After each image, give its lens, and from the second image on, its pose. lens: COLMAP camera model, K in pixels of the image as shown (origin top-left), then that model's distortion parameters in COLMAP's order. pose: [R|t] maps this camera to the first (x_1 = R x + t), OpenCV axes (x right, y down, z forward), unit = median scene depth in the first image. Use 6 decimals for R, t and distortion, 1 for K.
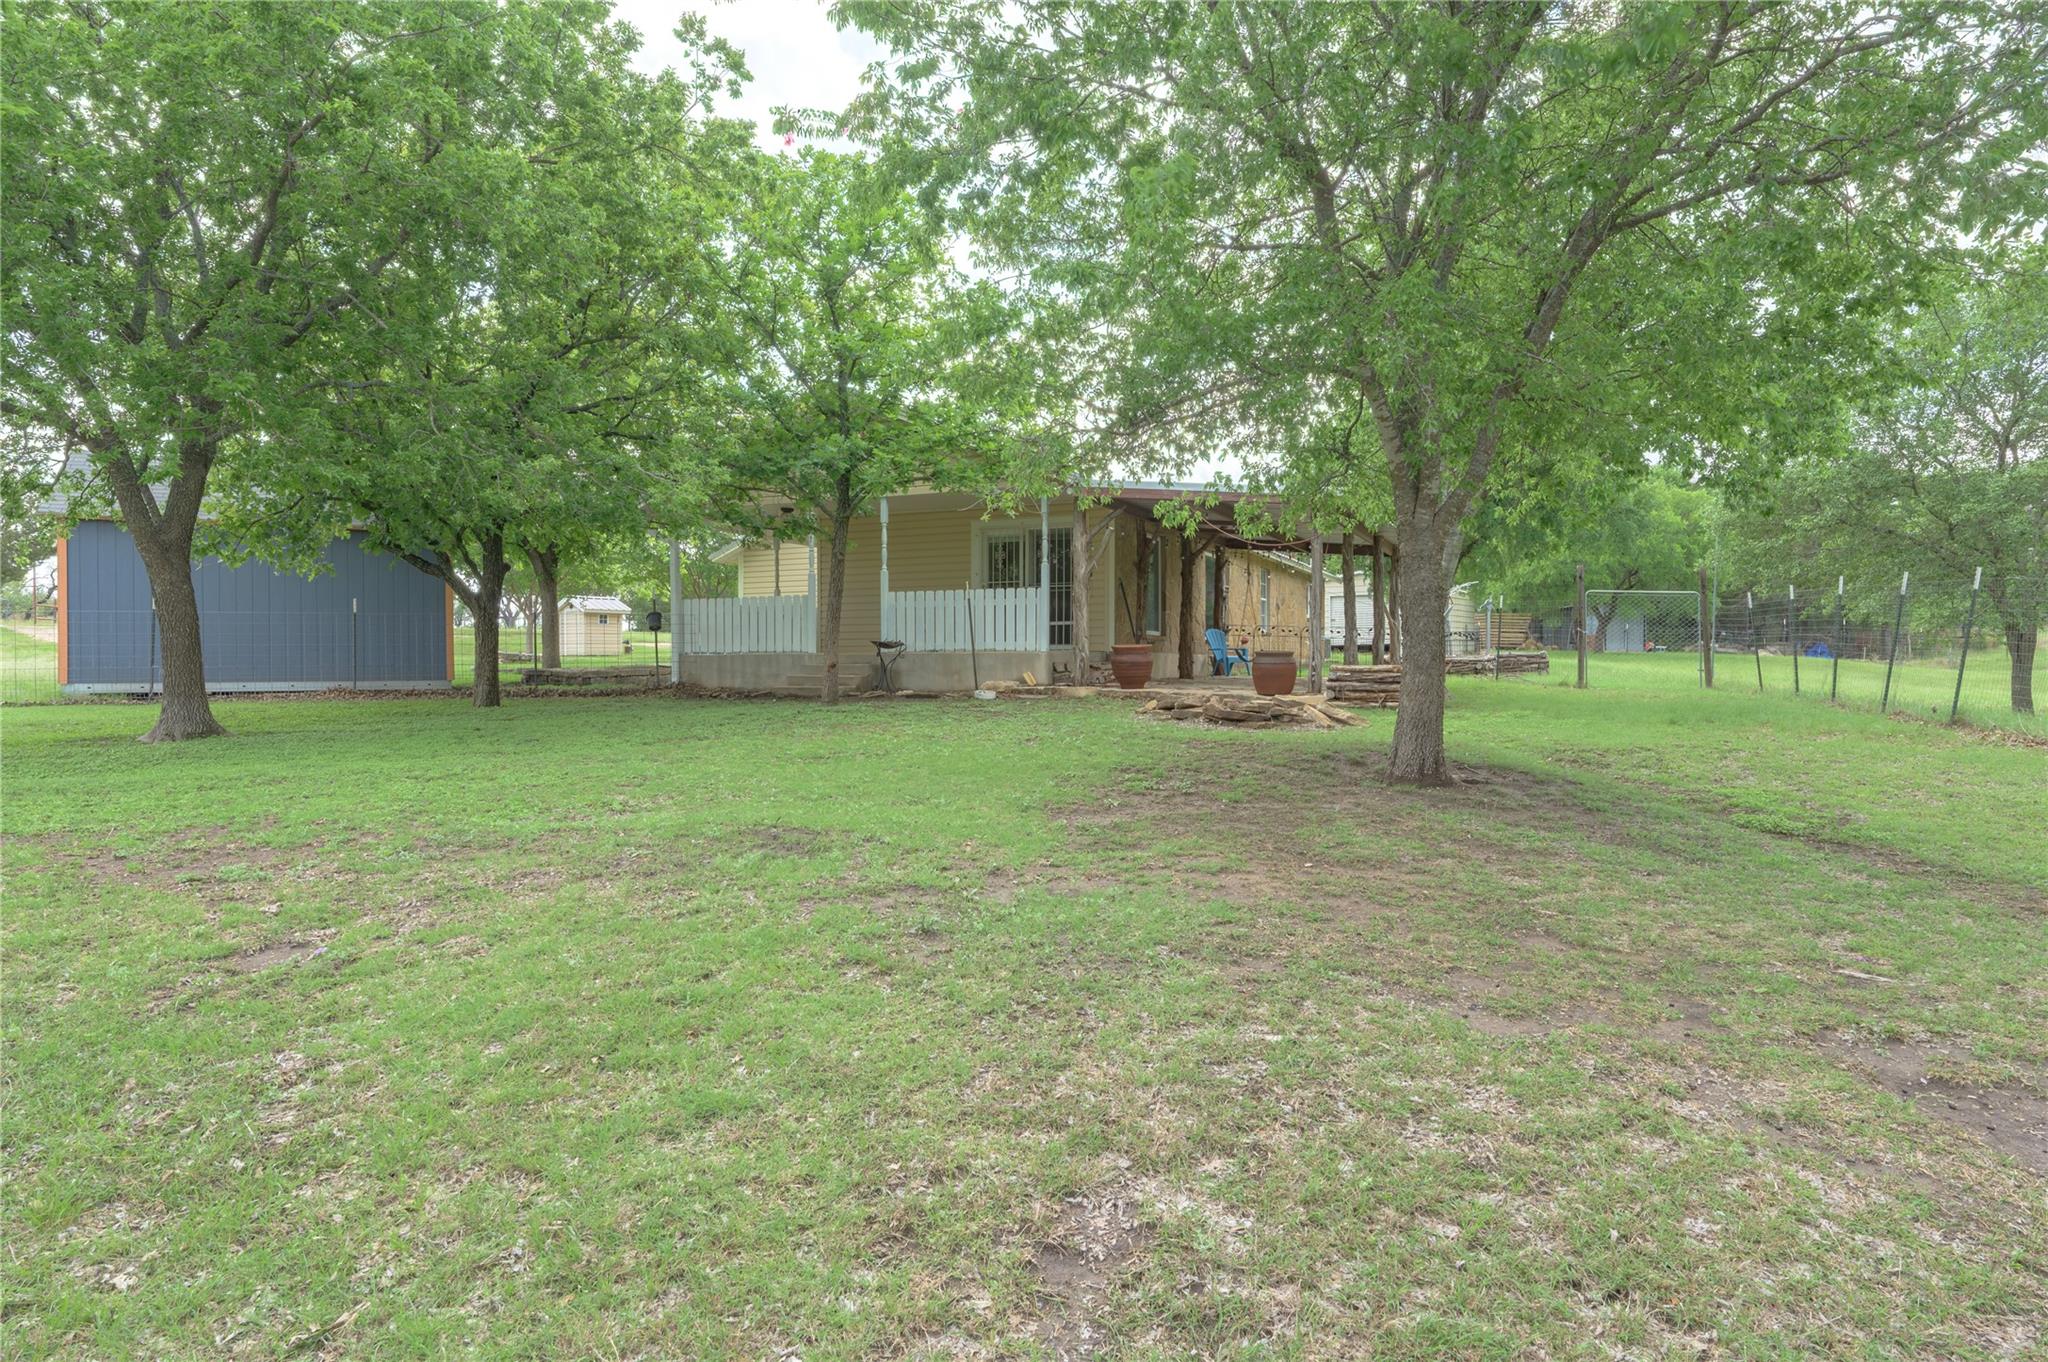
lens RADIAL K [[1150.3, 0, 1026.6], [0, 1150.3, 683.8], [0, 0, 1]] dist [0.000163, 0.000065]
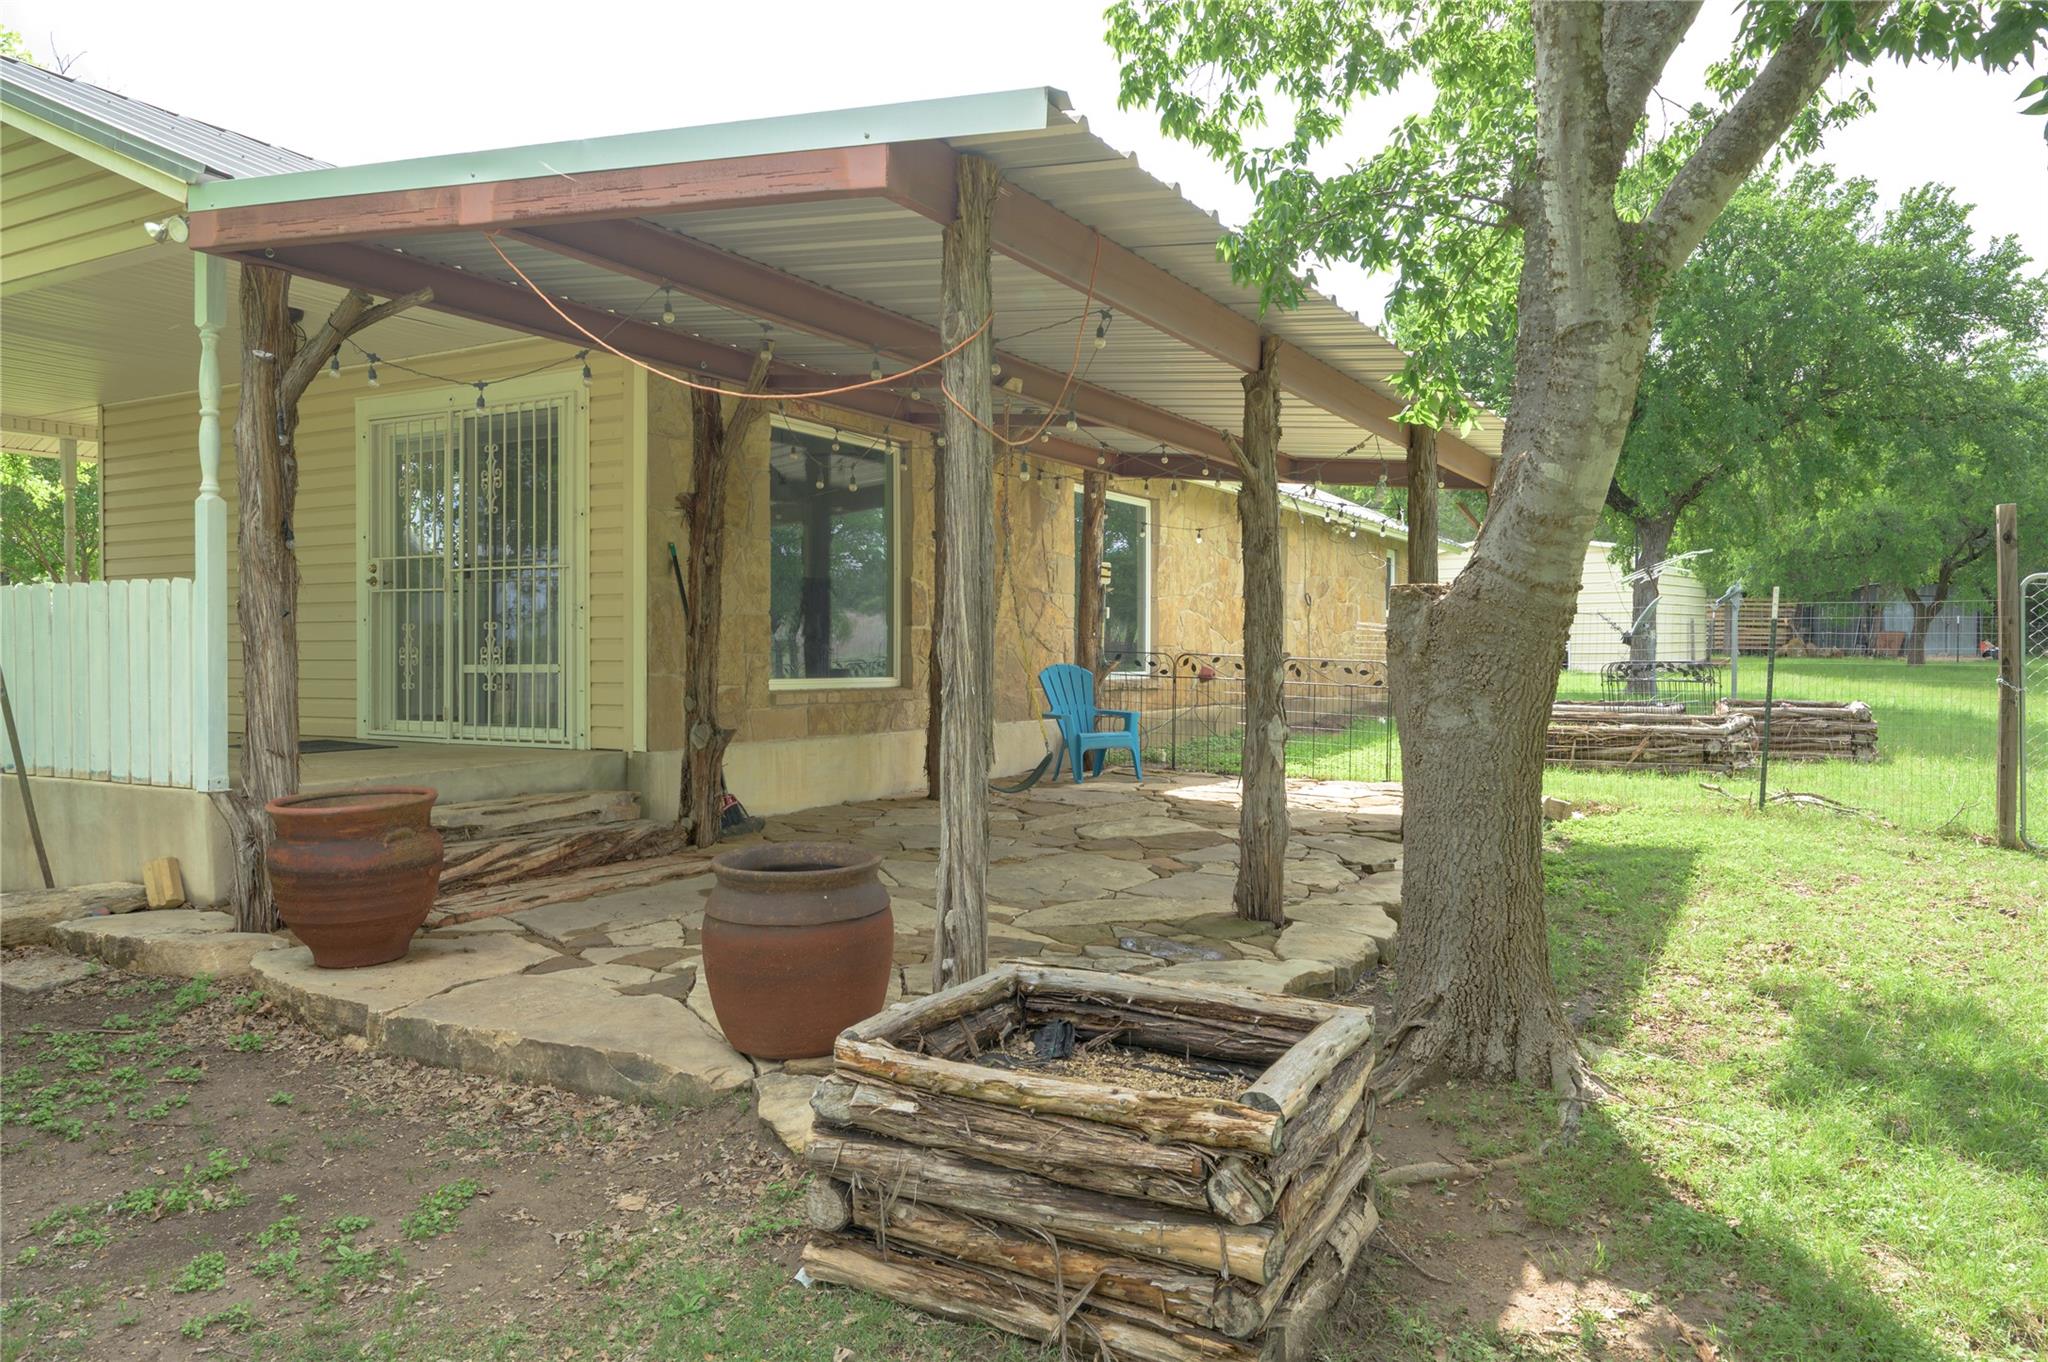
lens RADIAL K [[1363.4, 0, 1022.7], [0, 1363.4, 673.0], [0, 0, 1]] dist [-0.009844, -0.002167]
pose [[0.995296, 0.003365, -0.096821, 0.245489], [-0.003200, 0.999993, 0.001855, -0.057349], [0.096826, -0.001536, 0.995300, 0.621494]]
